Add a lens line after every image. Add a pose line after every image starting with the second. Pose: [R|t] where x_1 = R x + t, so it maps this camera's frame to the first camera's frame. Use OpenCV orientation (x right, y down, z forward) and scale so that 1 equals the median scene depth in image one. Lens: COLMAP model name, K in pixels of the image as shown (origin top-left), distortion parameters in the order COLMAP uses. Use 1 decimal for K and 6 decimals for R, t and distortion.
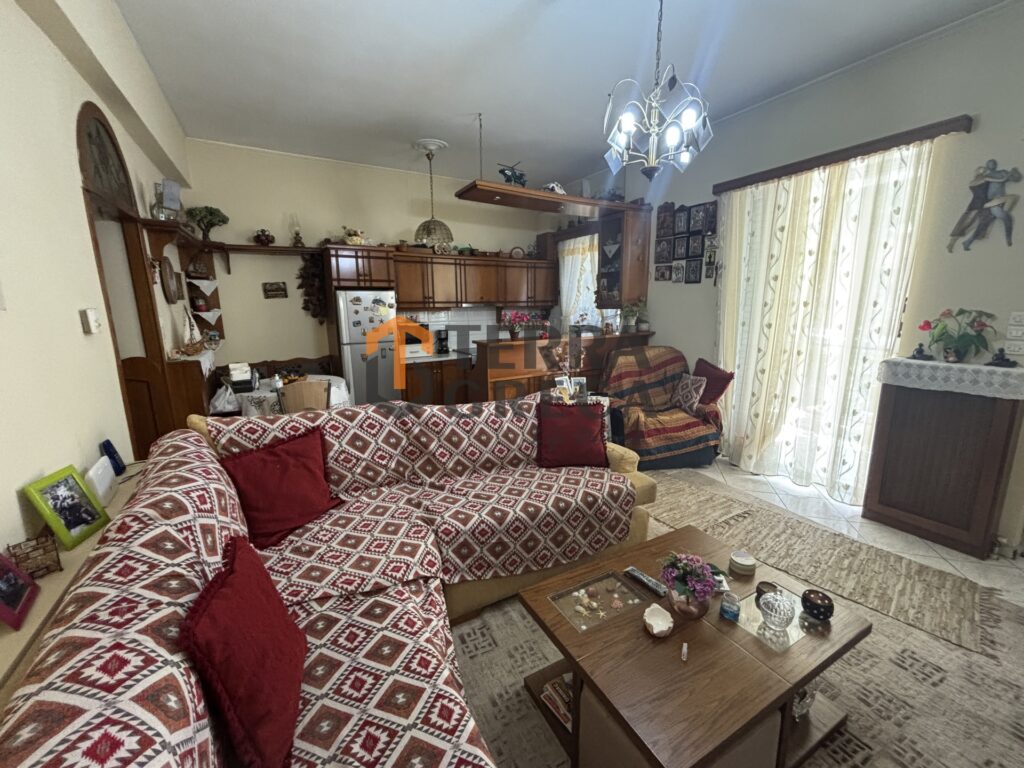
lens RADIAL K [[416.0, 0, 509.0], [0, 416.0, 381.3], [0, 0, 1]] dist [0.003276, -0.000138]
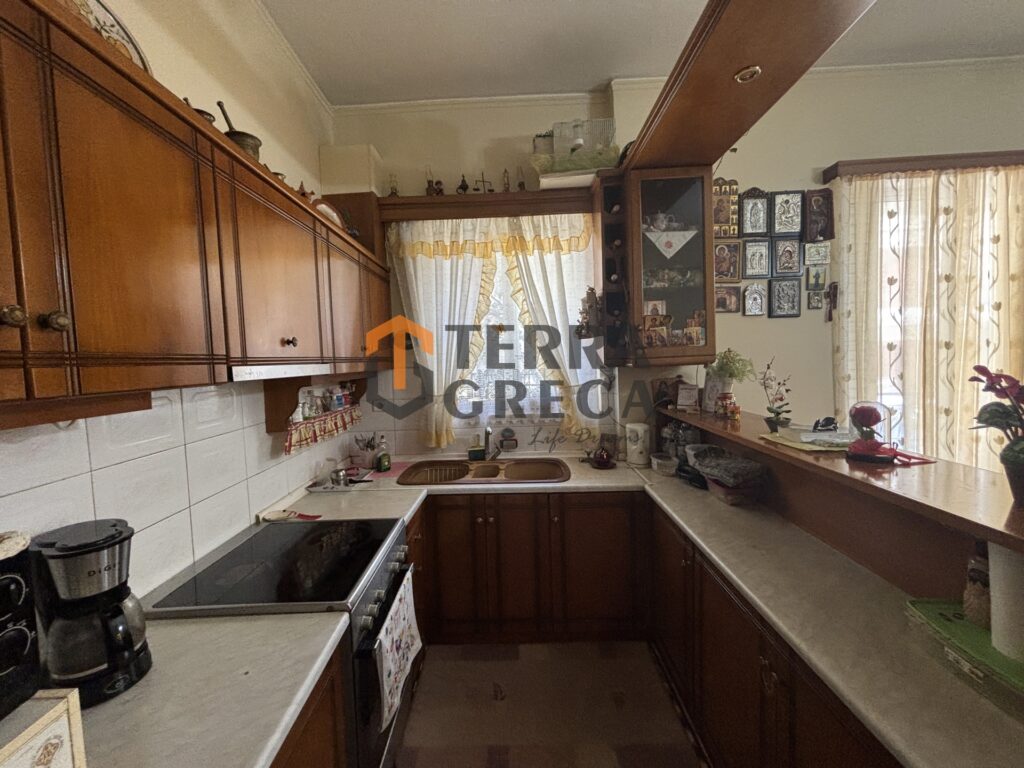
lens RADIAL K [[421.4, 0, 514.2], [0, 421.4, 378.0], [0, 0, 1]] dist [0.003160, -0.000346]
pose [[0.510490, -0.044922, 0.858709, -0.288560], [0.195815, 0.978469, -0.065222, -0.186545], [-0.837291, 0.201444, 0.508295, 1.036262]]
